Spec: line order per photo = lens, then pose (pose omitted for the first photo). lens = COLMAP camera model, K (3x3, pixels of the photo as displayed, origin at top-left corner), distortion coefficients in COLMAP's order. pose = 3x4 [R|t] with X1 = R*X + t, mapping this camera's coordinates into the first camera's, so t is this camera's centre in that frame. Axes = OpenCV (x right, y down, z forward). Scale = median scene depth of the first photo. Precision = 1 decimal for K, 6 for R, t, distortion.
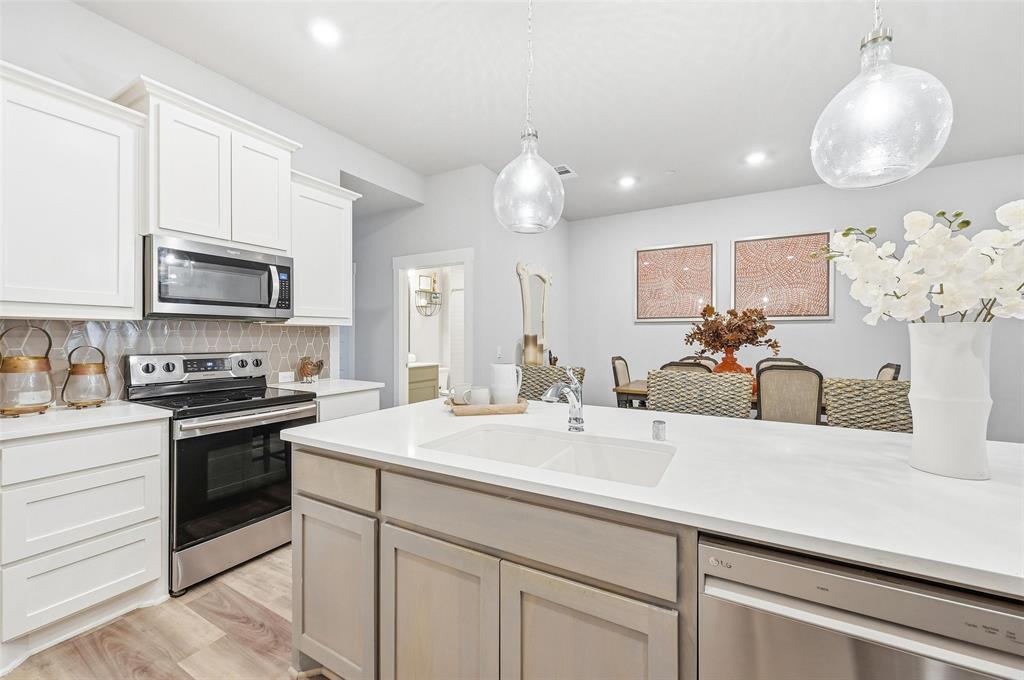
lens RADIAL K [[405.3, 0, 518.0], [0, 405.3, 335.3], [0, 0, 1]] dist [-0.000712, -0.000023]
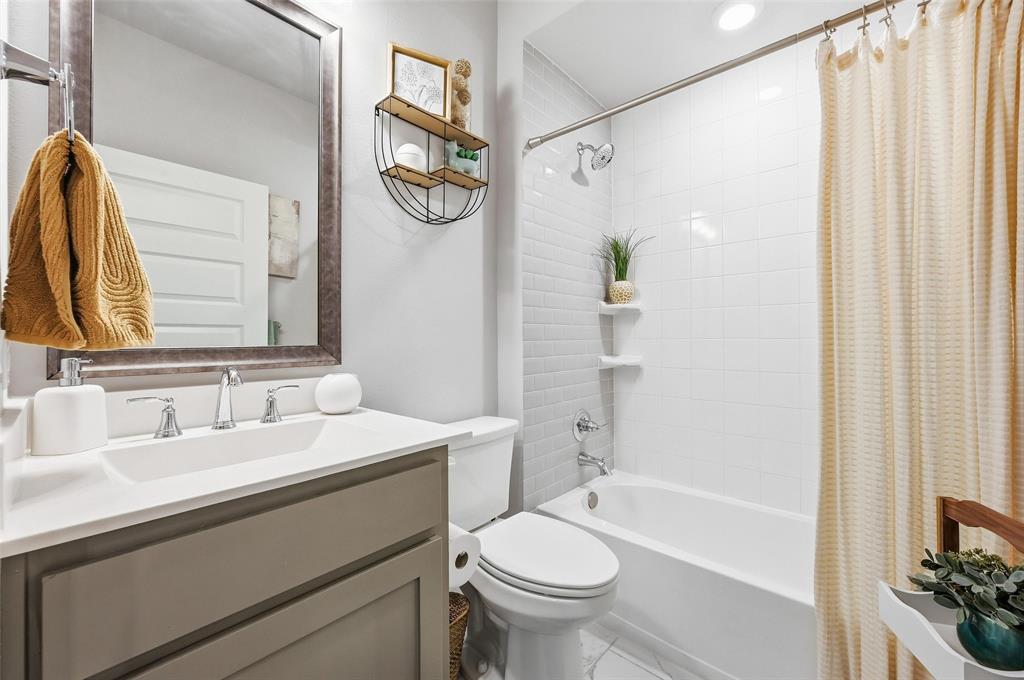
lens RADIAL K [[405.3, 0, 518.0], [0, 405.3, 335.3], [0, 0, 1]] dist [-0.000712, -0.000023]
pose [[0.980488, -0.004287, -0.196532, -0.254469], [0.003959, 0.999990, -0.002060, 0.053177], [0.196538, 0.001242, 0.980495, 1.604380]]
